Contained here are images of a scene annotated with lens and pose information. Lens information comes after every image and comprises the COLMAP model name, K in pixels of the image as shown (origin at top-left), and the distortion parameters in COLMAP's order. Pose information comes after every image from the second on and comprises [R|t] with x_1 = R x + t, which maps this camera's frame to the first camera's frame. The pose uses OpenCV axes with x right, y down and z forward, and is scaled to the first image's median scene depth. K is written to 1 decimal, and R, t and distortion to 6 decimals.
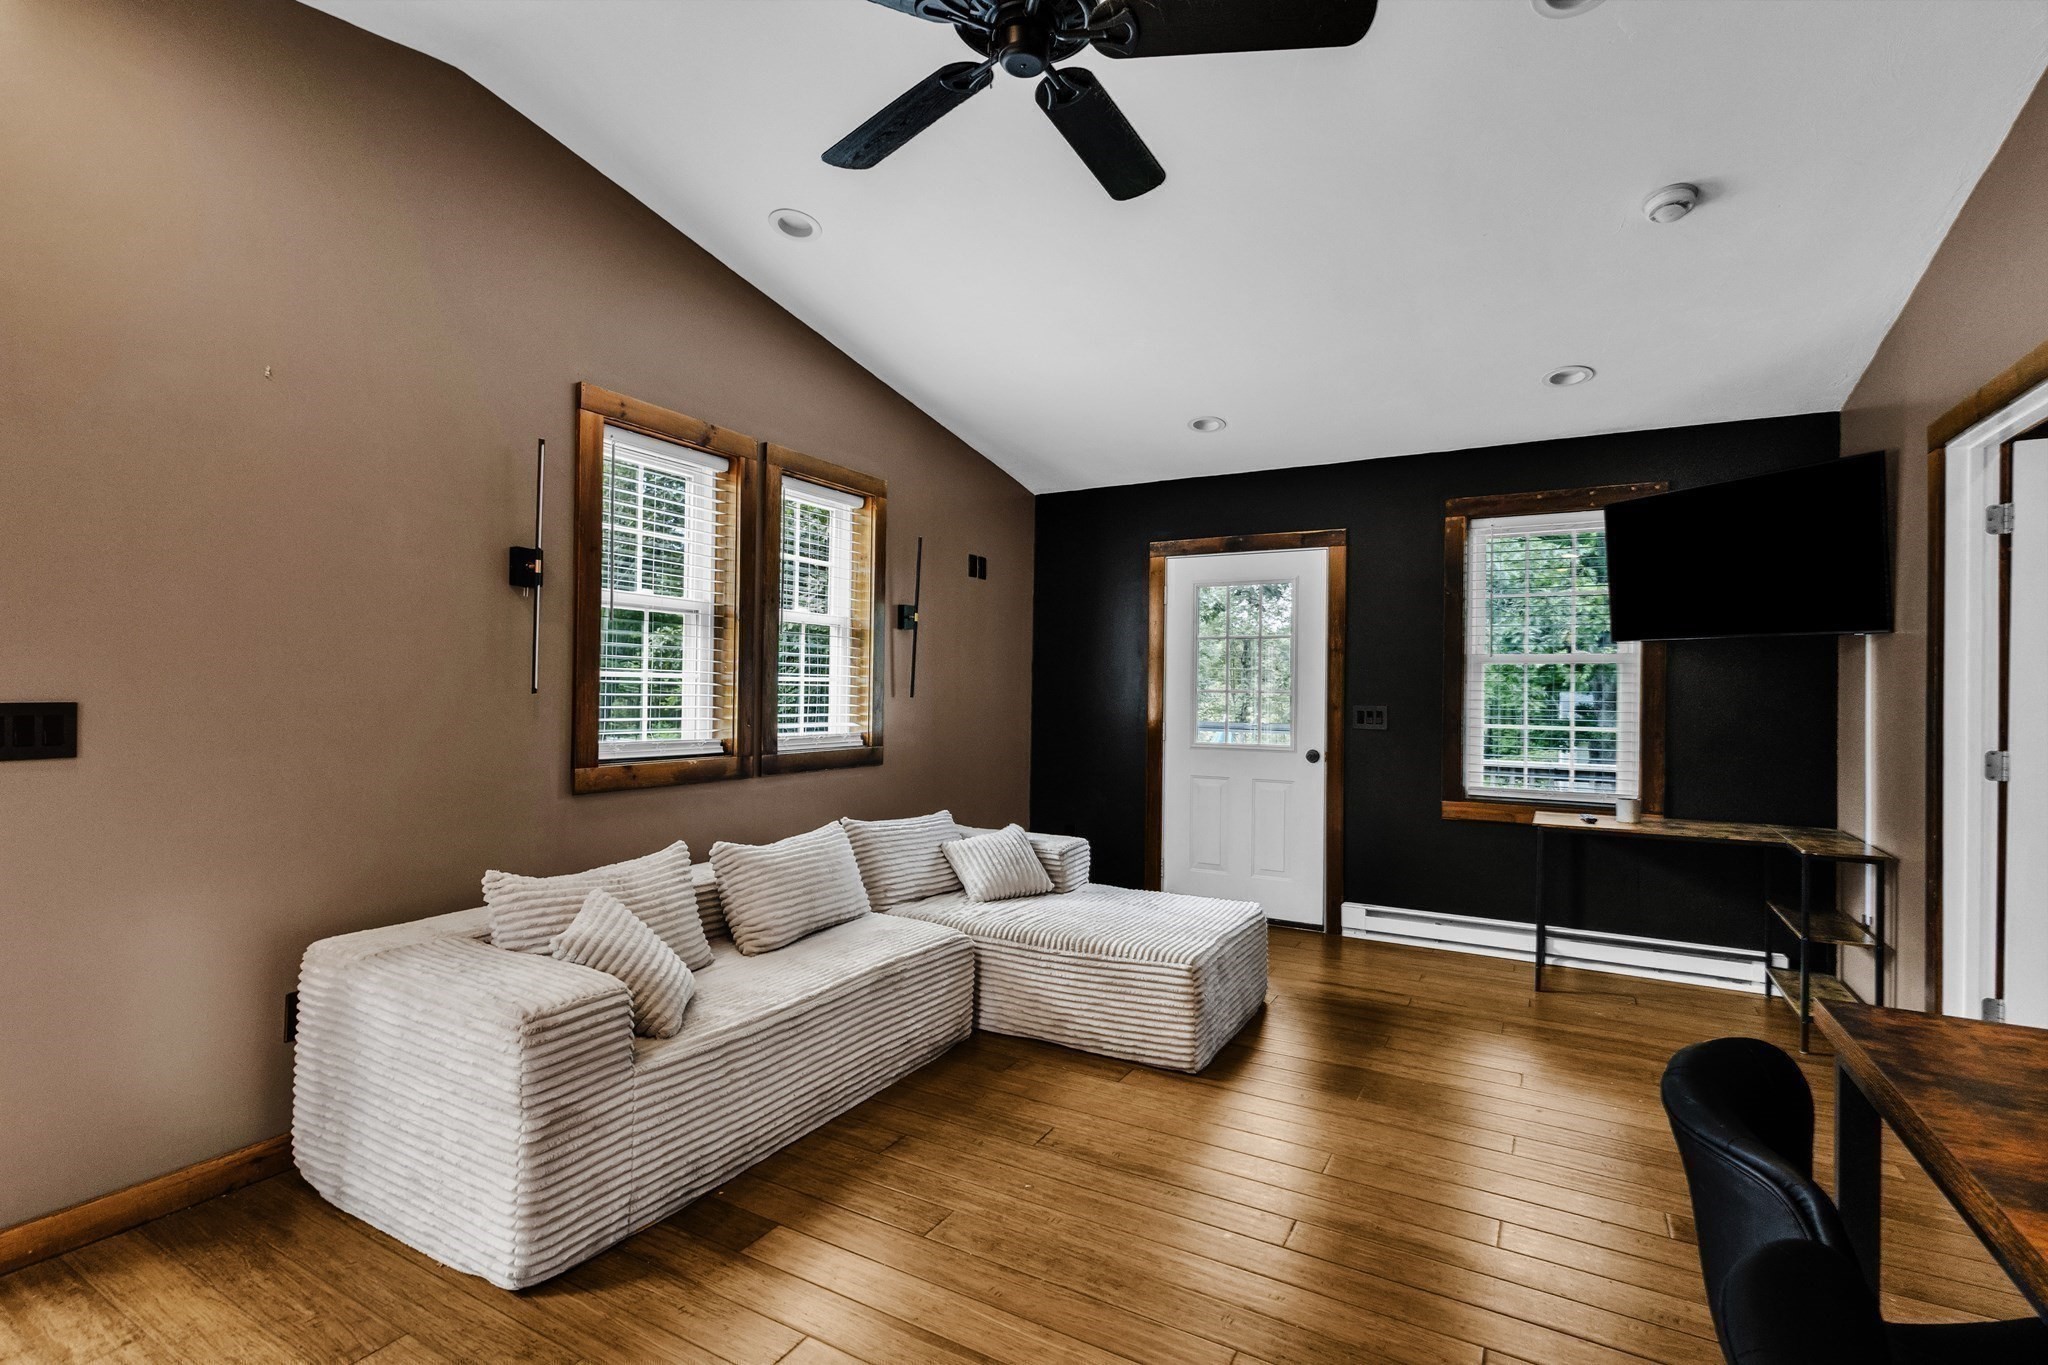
lens RADIAL K [[944.4, 0, 1031.2], [0, 944.4, 687.1], [0, 0, 1]] dist [0.007172, -0.001706]
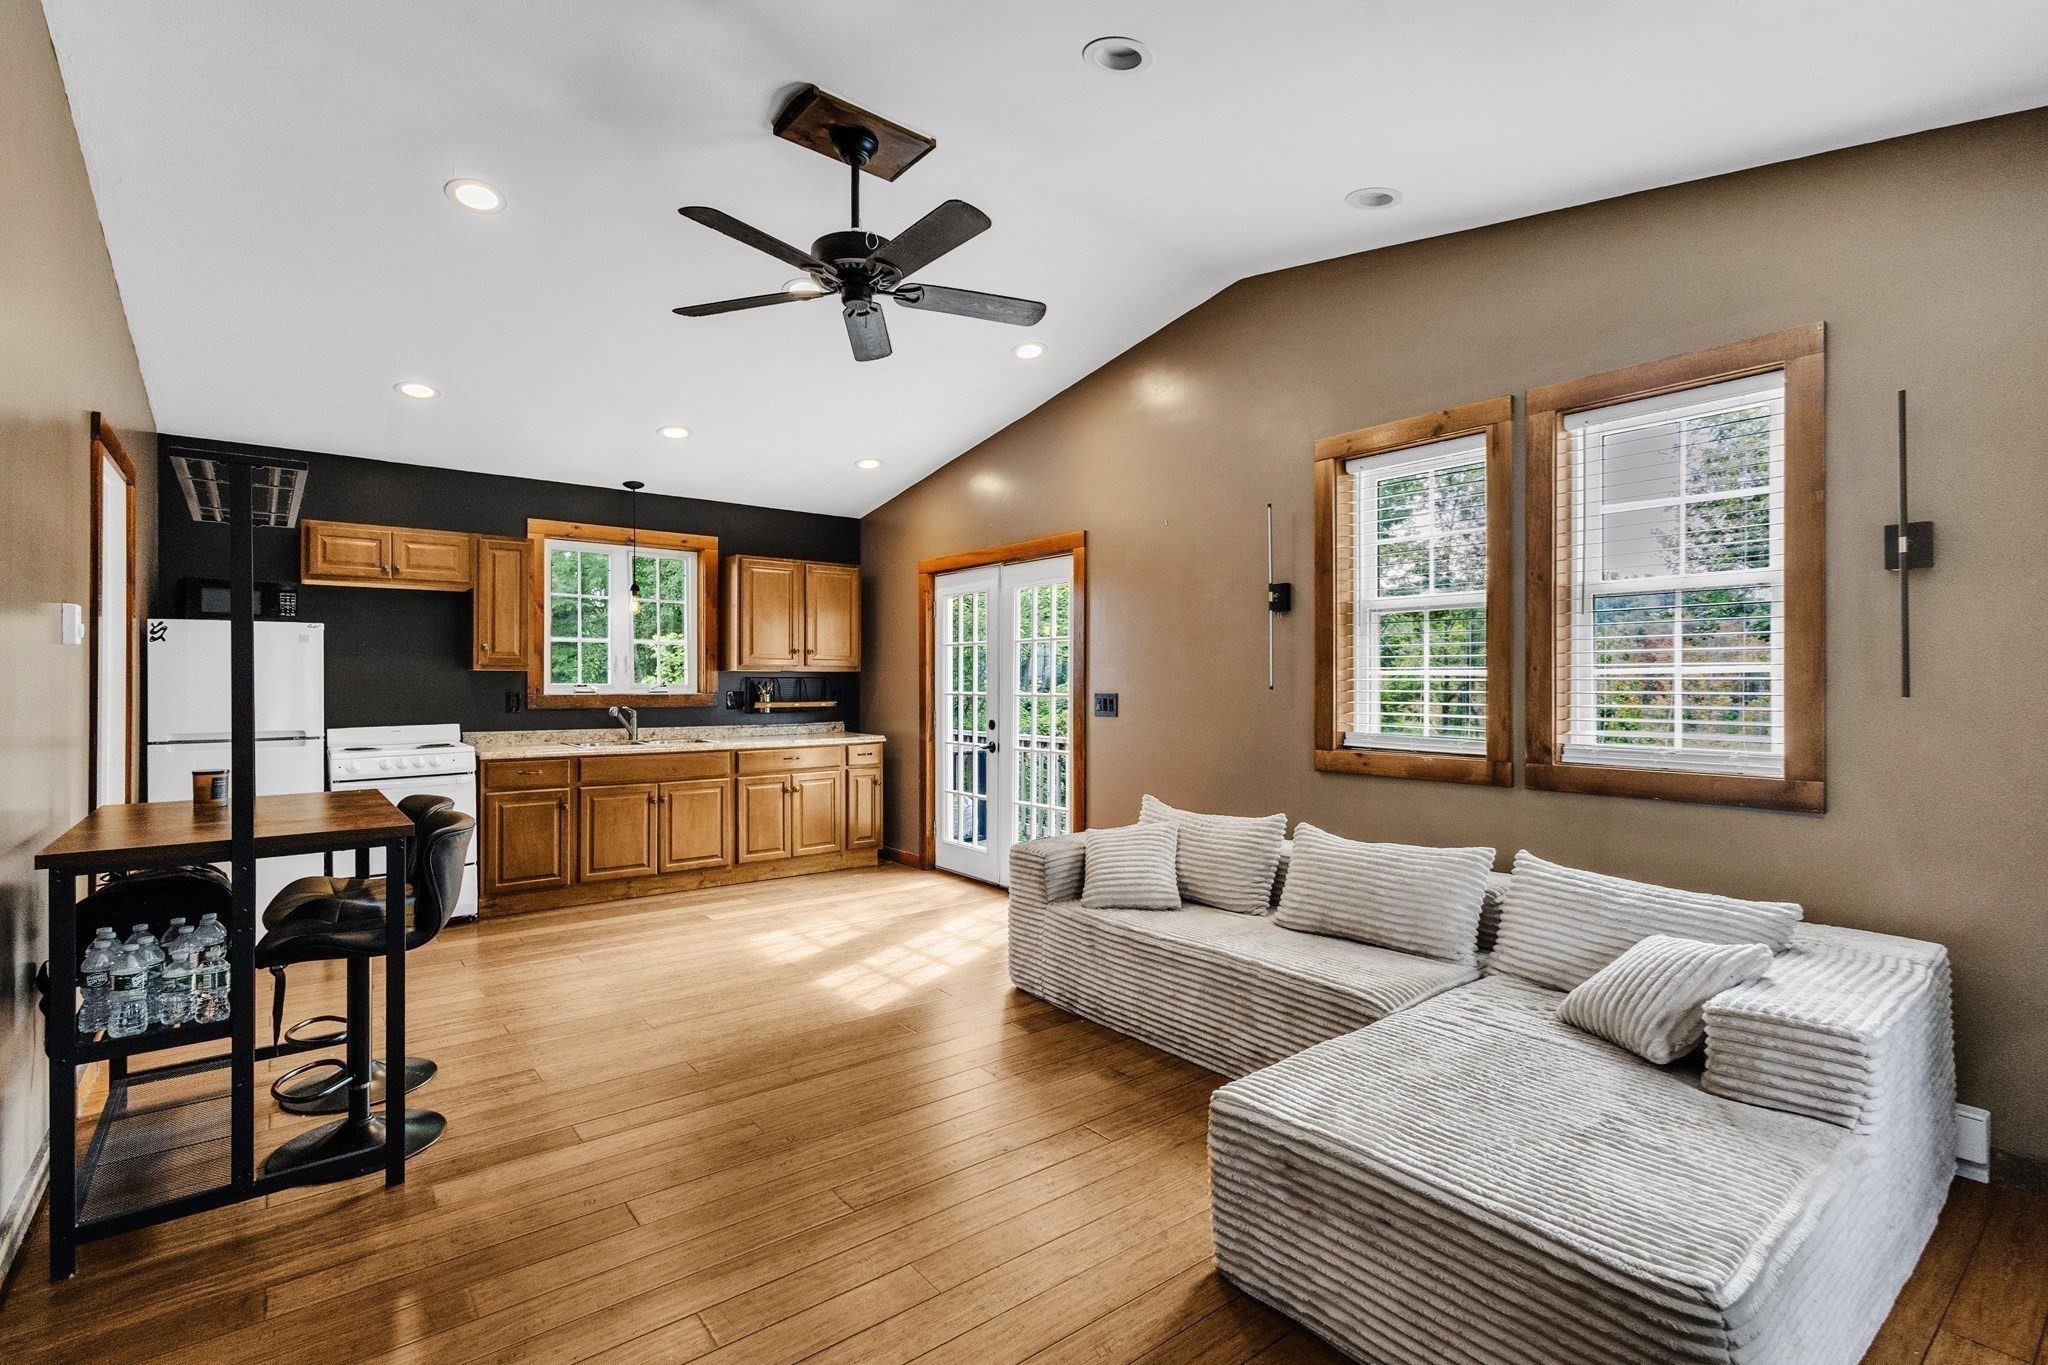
lens RADIAL K [[944.4, 0, 1016.2], [0, 944.4, 680.2], [0, 0, 1]] dist [0.007172, -0.001706]
pose [[-0.390680, -0.015074, -0.920403, 0.593968], [0.000023, 0.999866, -0.016385, 0.010524], [0.920527, -0.006423, -0.390627, 0.807904]]
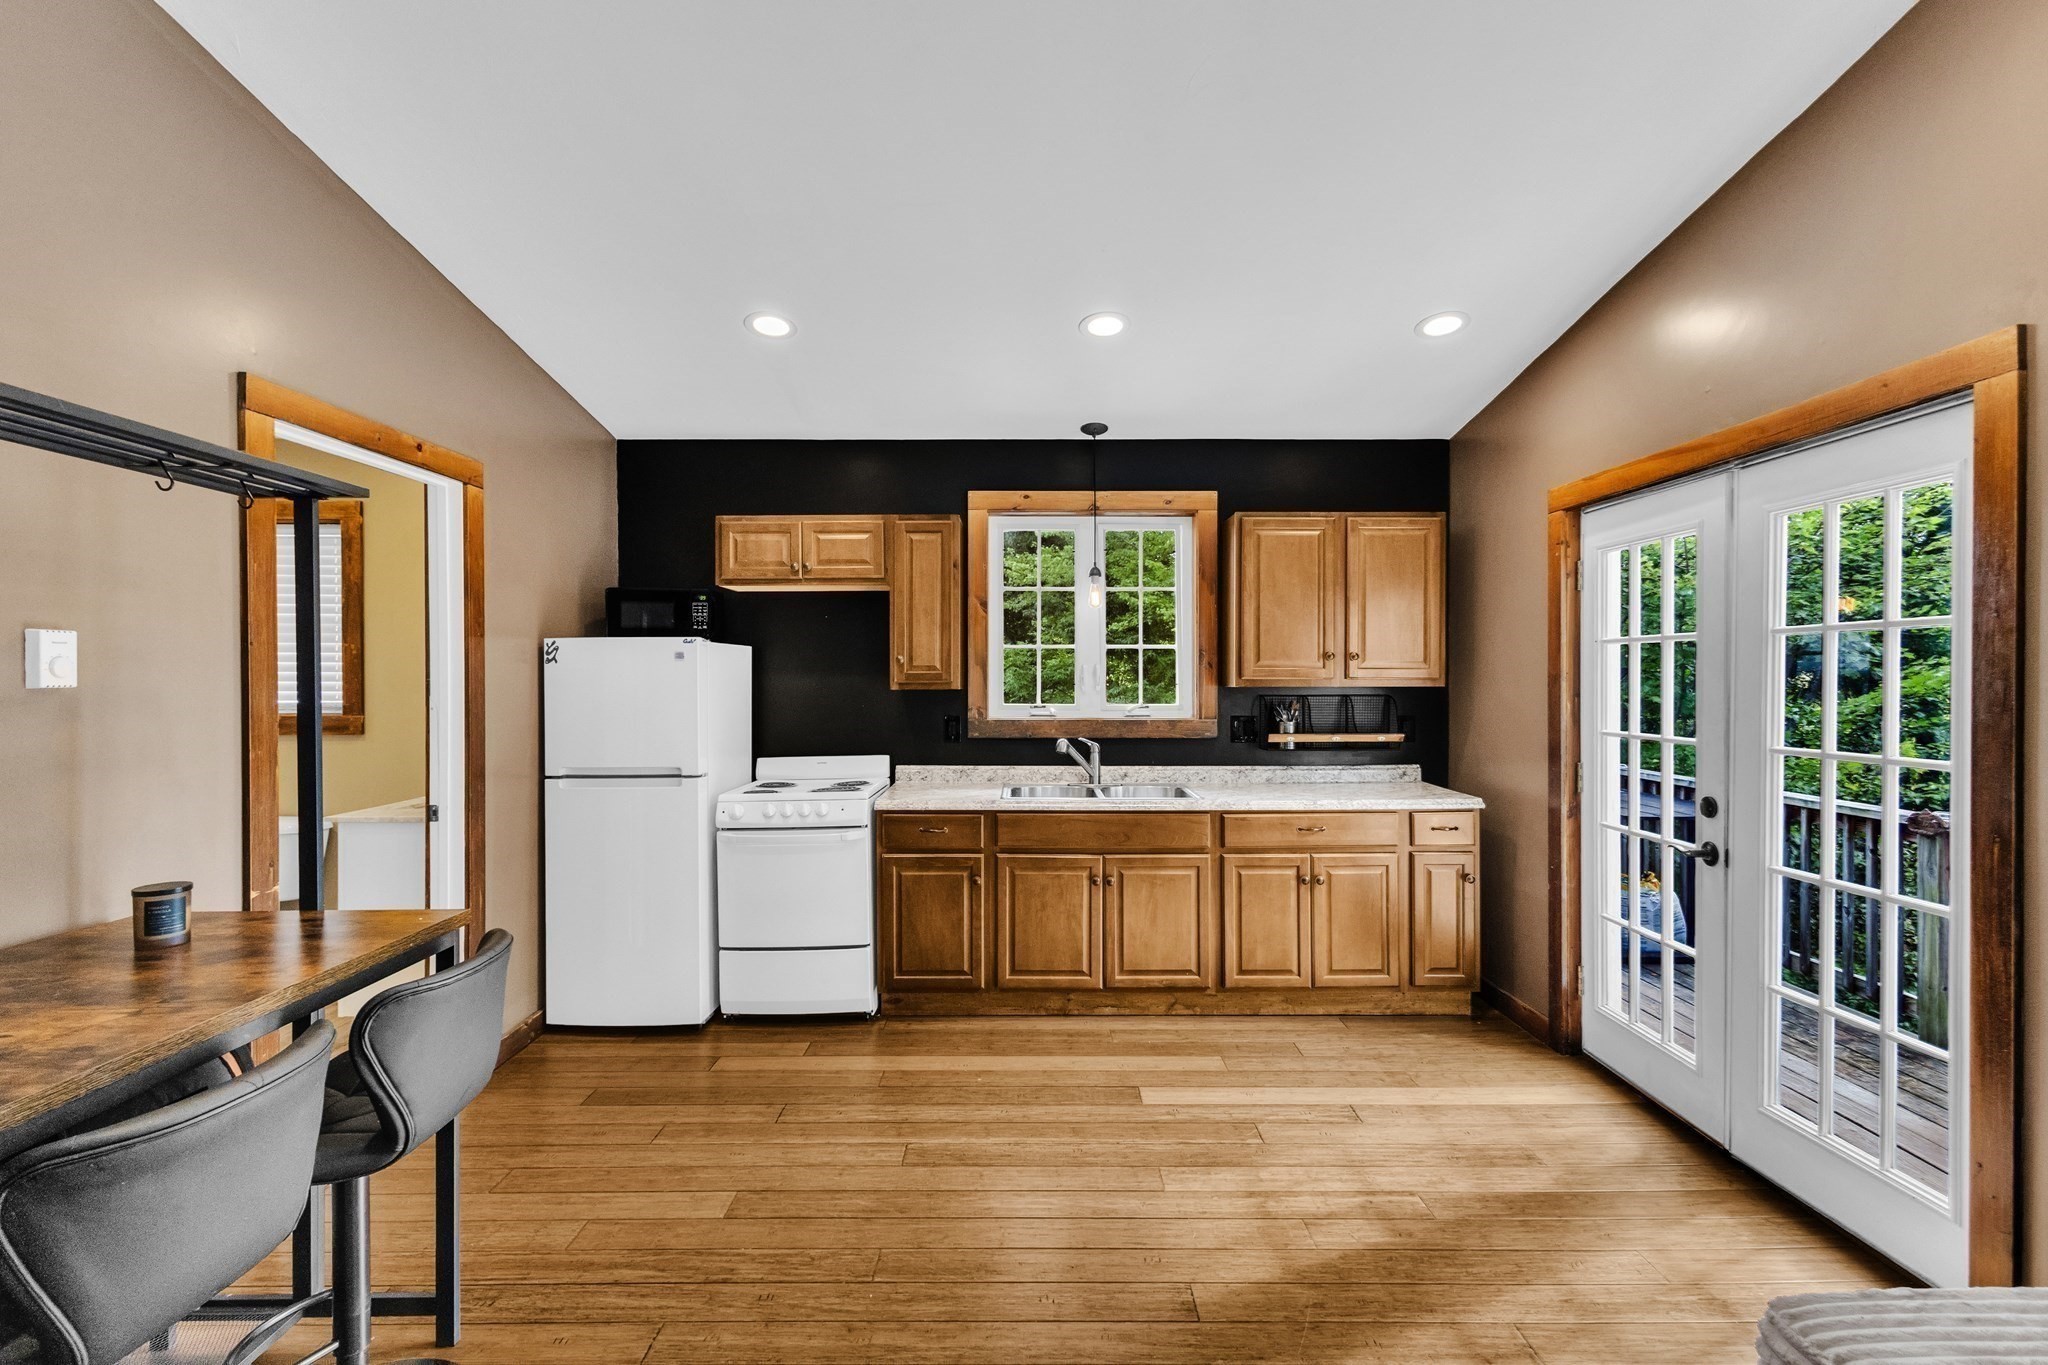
lens RADIAL K [[944.4, 0, 1027.5], [0, 944.4, 679.3], [0, 0, 1]] dist [0.007172, -0.001706]
pose [[-0.871961, -0.010491, -0.489462, 0.089943], [-0.007241, 0.999937, -0.008533, -0.025917], [0.489521, -0.003896, -0.871983, 0.586099]]
